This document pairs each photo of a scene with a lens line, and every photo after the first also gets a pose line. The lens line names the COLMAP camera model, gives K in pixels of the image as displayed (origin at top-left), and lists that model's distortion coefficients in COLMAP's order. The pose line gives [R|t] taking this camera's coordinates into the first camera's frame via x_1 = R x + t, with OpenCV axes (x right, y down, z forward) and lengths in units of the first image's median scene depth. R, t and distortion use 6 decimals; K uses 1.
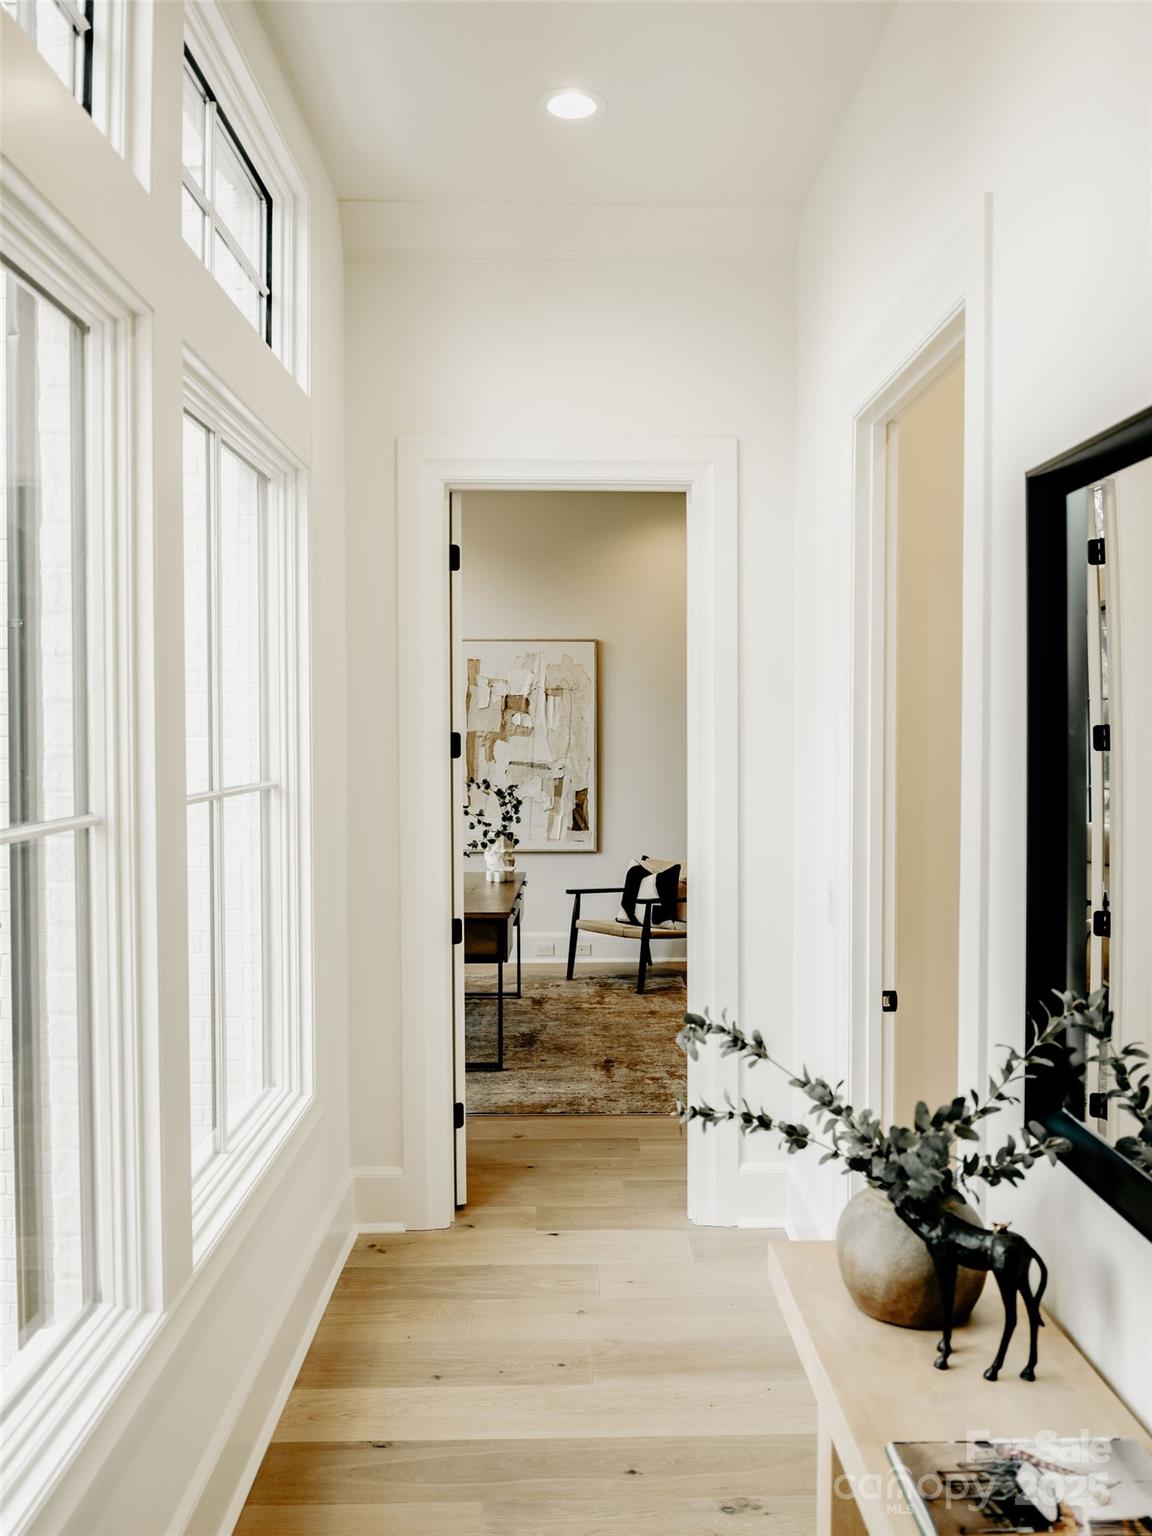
lens RADIAL K [[1279.6, 0, 576.0], [0, 1279.6, 768.0], [0, 0, 1]] dist [-0.000109, -0.058968]
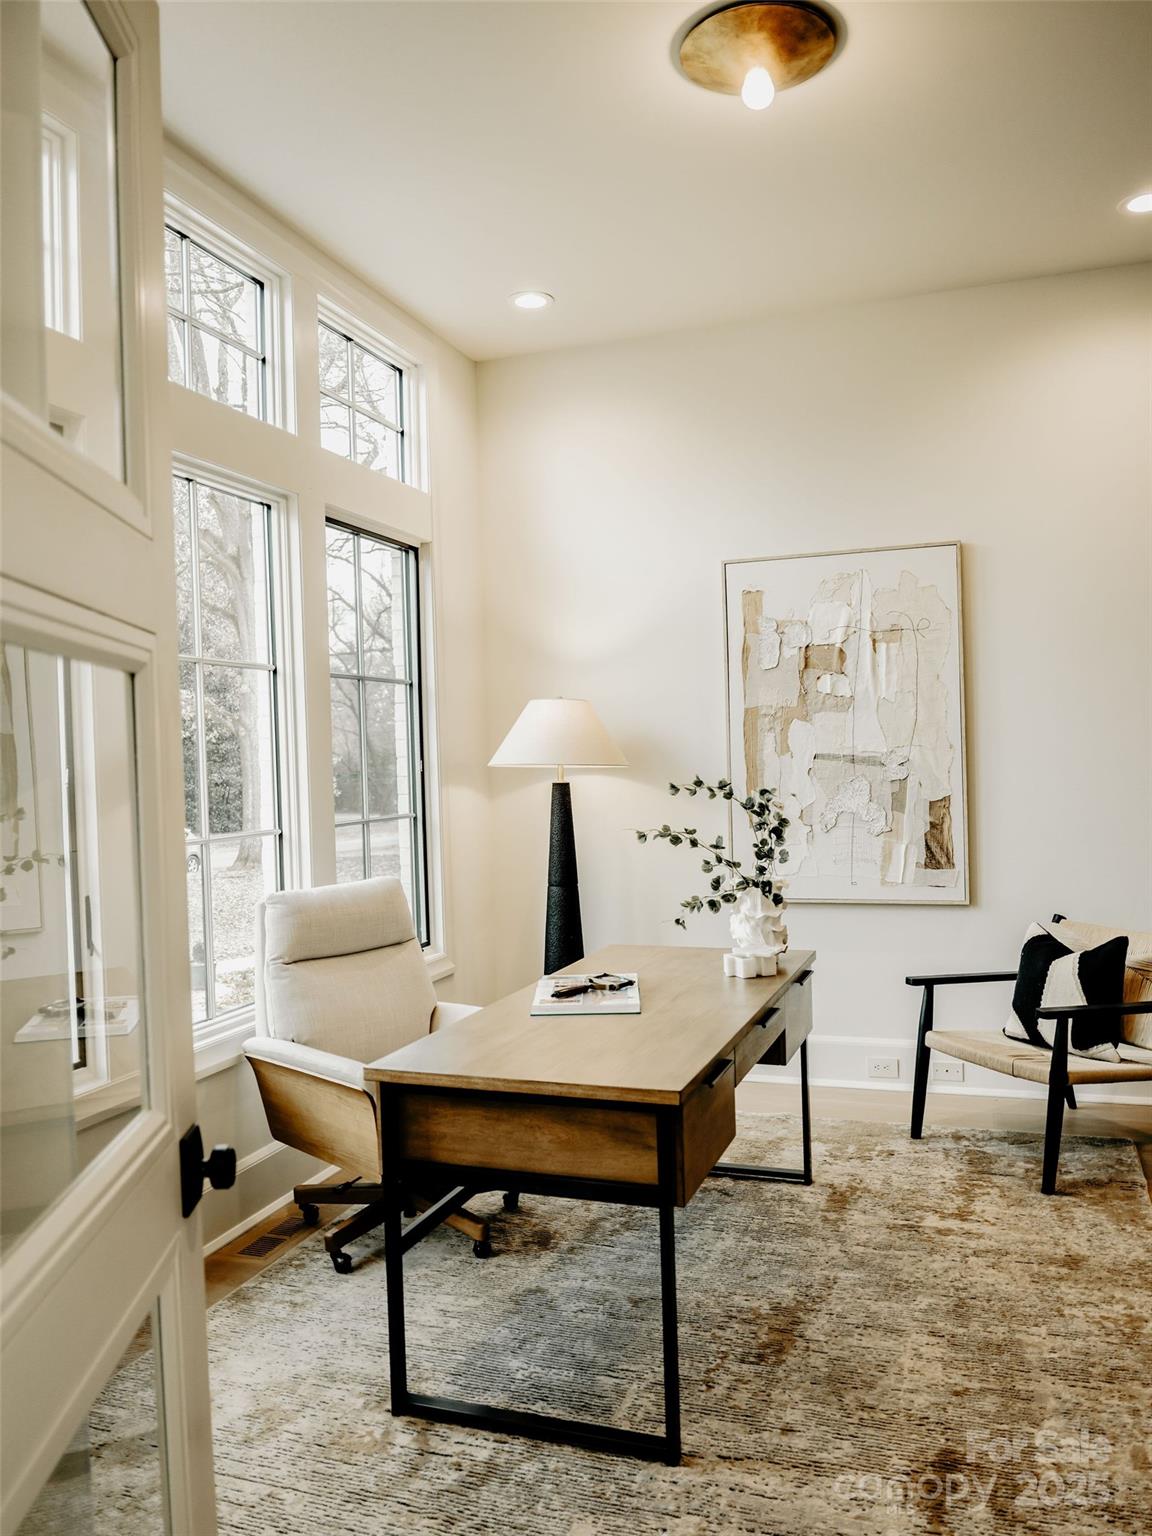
lens RADIAL K [[1125.2, 0, 576.0], [0, 1125.2, 768.0], [0, 0, 1]] dist [-0.039280, -0.008556]
pose [[0.931251, -0.027322, -0.363352, 0.038122], [0.020092, 0.999518, -0.023665, 0.012464], [0.363823, 0.014738, 0.931351, 0.489847]]
